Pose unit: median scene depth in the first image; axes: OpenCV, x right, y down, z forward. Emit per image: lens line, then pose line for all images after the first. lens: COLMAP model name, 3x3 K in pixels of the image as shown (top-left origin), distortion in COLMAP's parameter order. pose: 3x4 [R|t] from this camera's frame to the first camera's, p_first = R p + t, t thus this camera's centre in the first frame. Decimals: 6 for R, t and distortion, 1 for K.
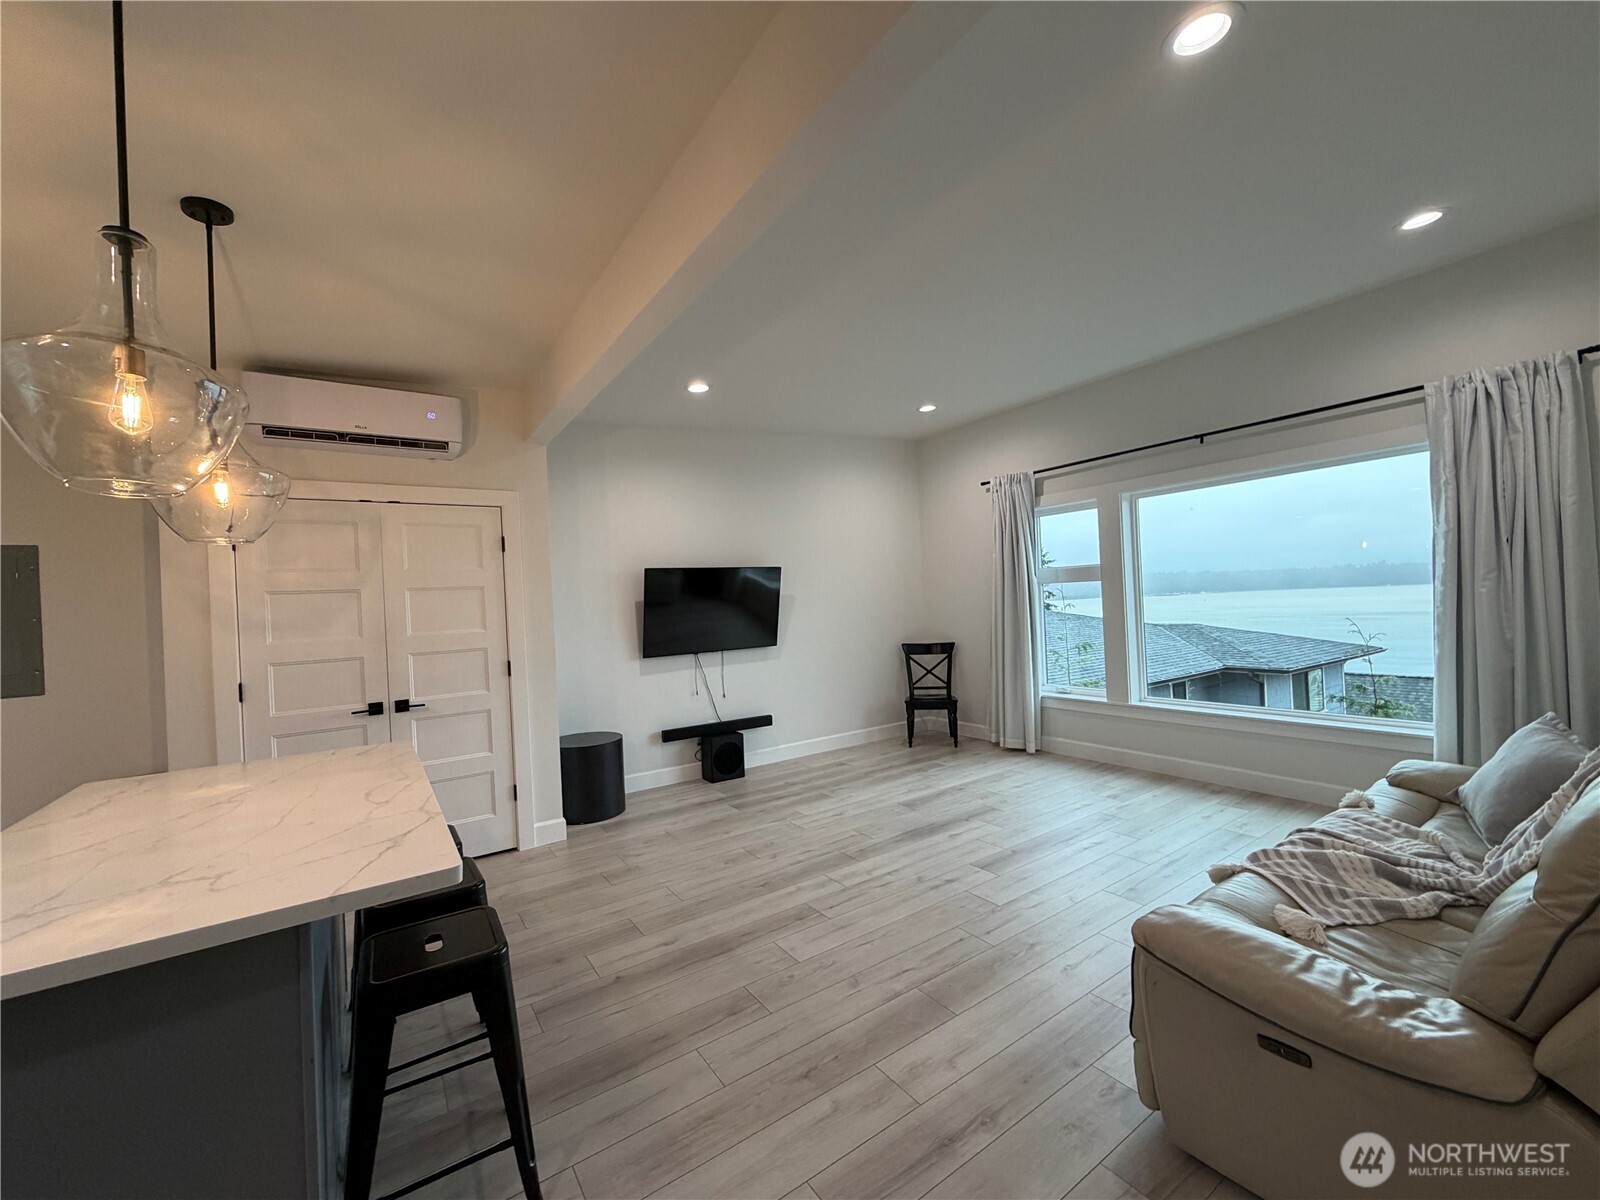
lens RADIAL K [[636.4, 0, 787.4], [0, 636.4, 604.7], [0, 0, 1]] dist [-0.003691, 0.000416]
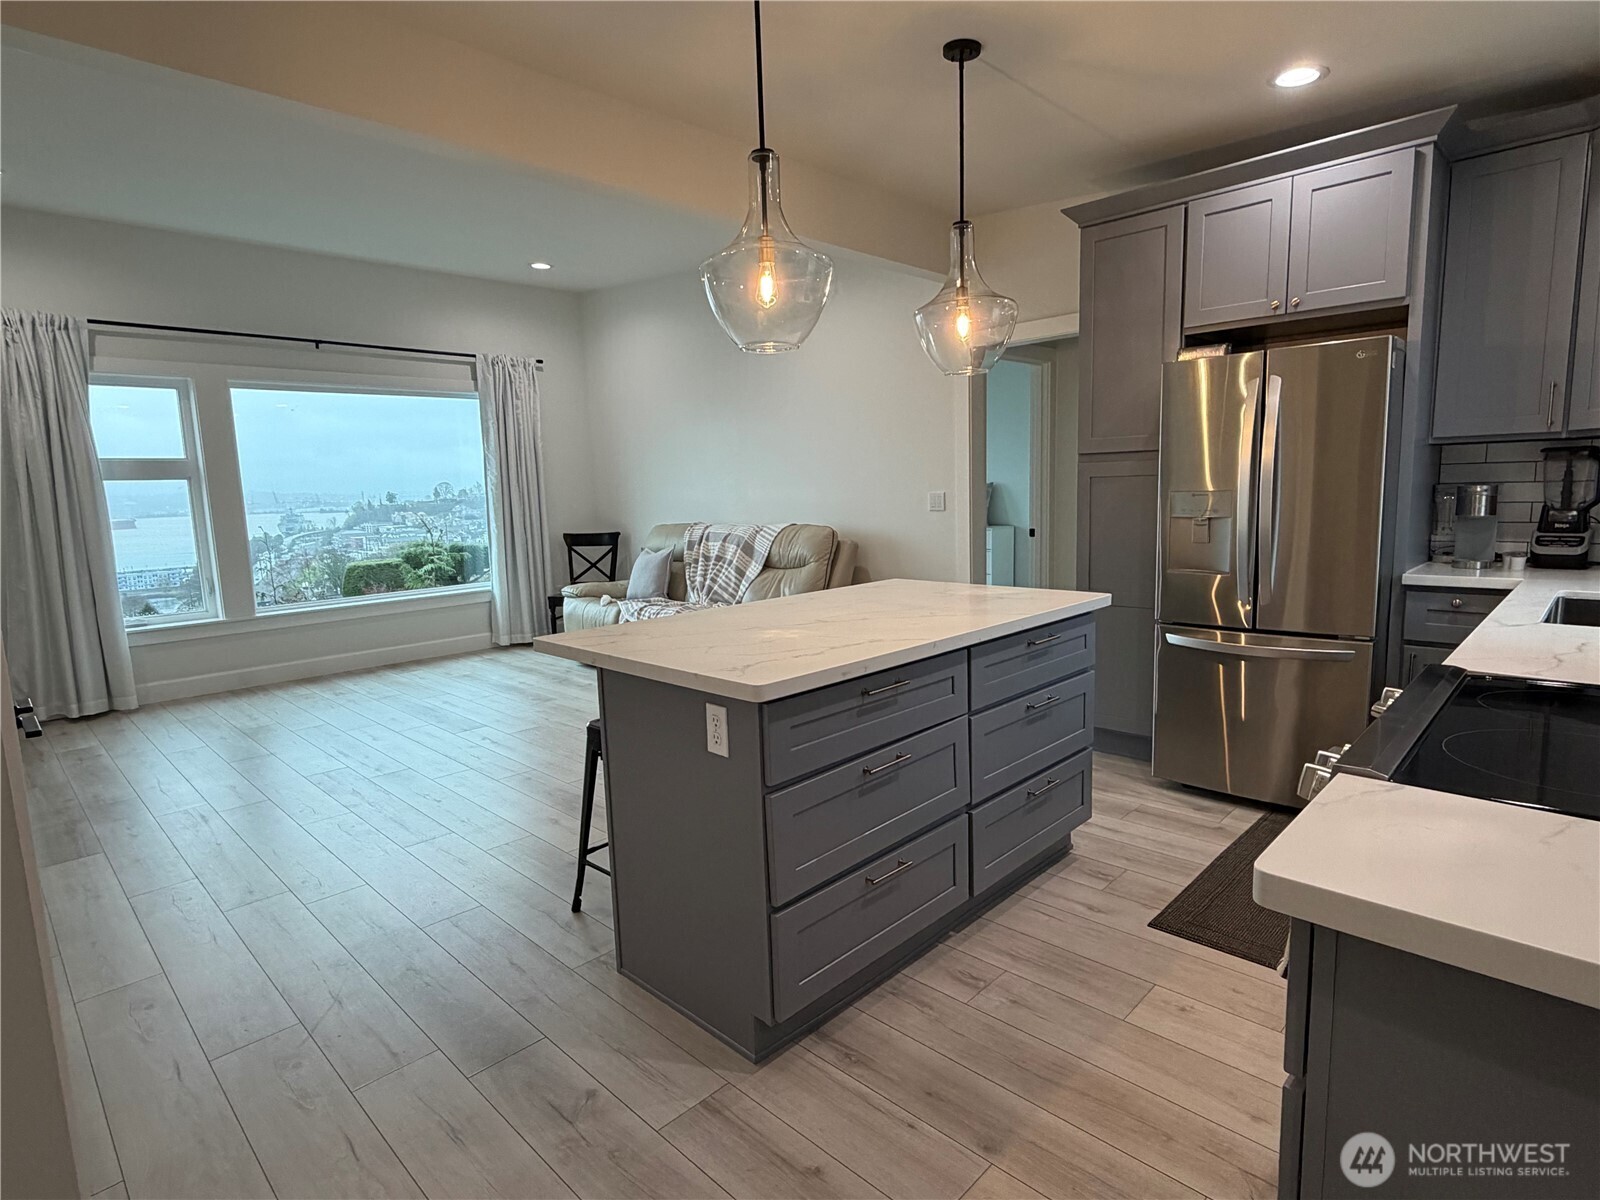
lens RADIAL K [[844.1, 0, 793.4], [0, 844.1, 600.6], [0, 0, 1]] dist [-0.000984, -0.000715]
pose [[-0.197544, -0.085274, 0.976578, -0.781991], [0.041251, 0.994604, 0.095193, 0.050129], [-0.979426, 0.059090, -0.192961, 0.467056]]
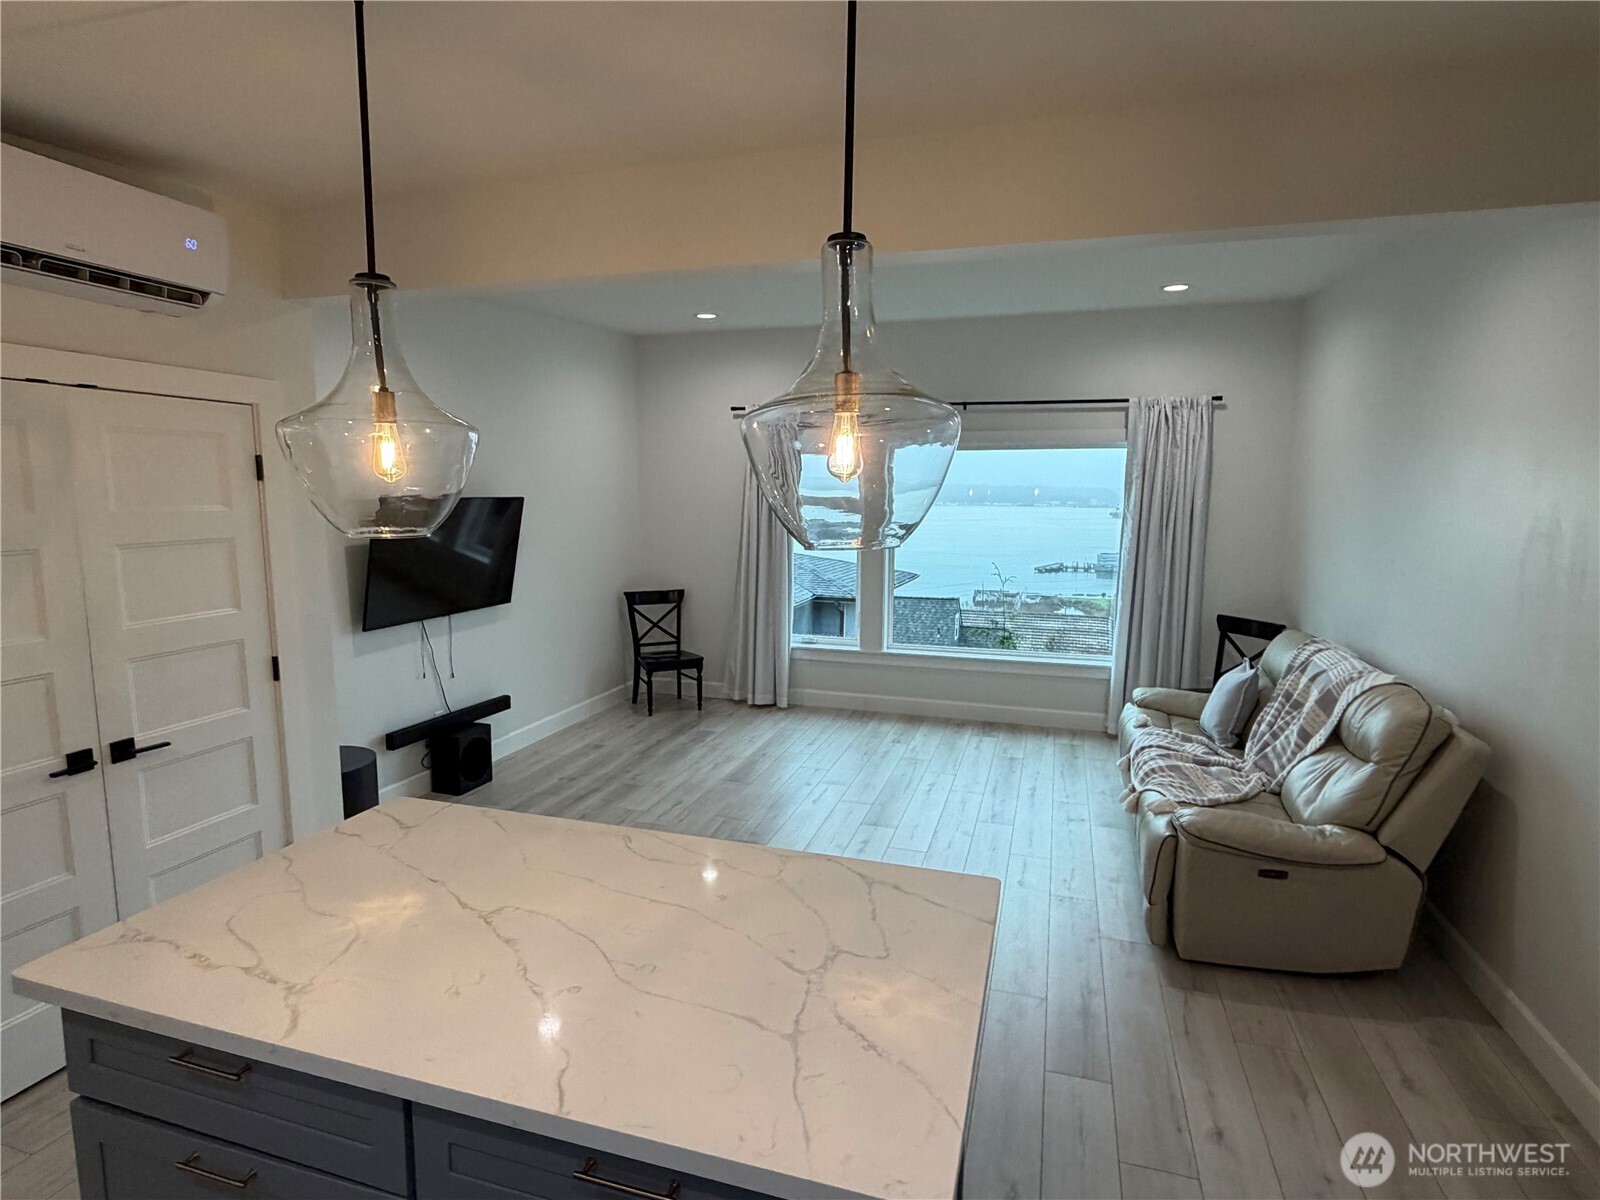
lens RADIAL K [[844.1, 0, 792.6], [0, 844.1, 609.4], [0, 0, 1]] dist [-0.000984, -0.000715]
pose [[0.781555, -0.034573, 0.622877, -0.421697], [-0.039609, 0.993699, 0.104854, -0.049490], [-0.622577, -0.106621, 0.775261, 0.032678]]
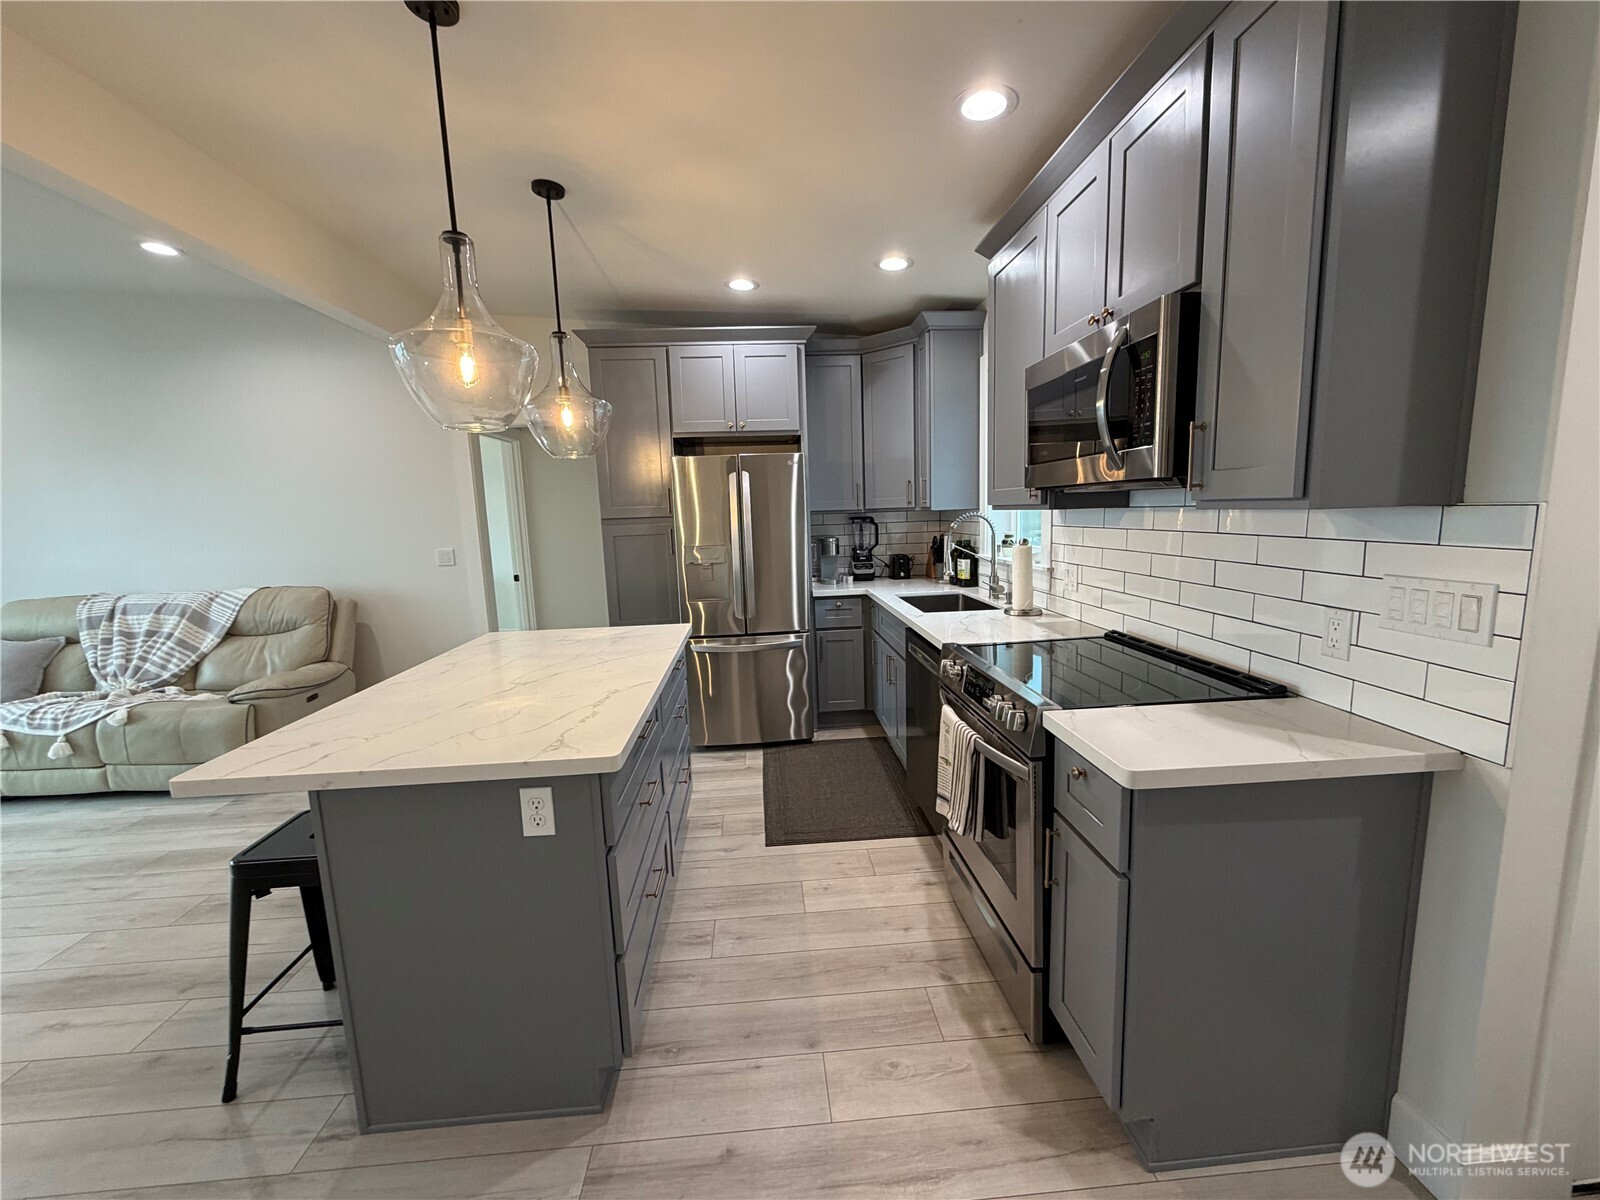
lens RADIAL K [[636.4, 0, 798.2], [0, 636.4, 598.9], [0, 0, 1]] dist [-0.003691, 0.000416]
pose [[-0.863128, 0.002401, 0.504979, -0.660023], [0.072016, 0.990353, 0.118384, 0.023519], [-0.499823, 0.138547, -0.854974, 0.597978]]
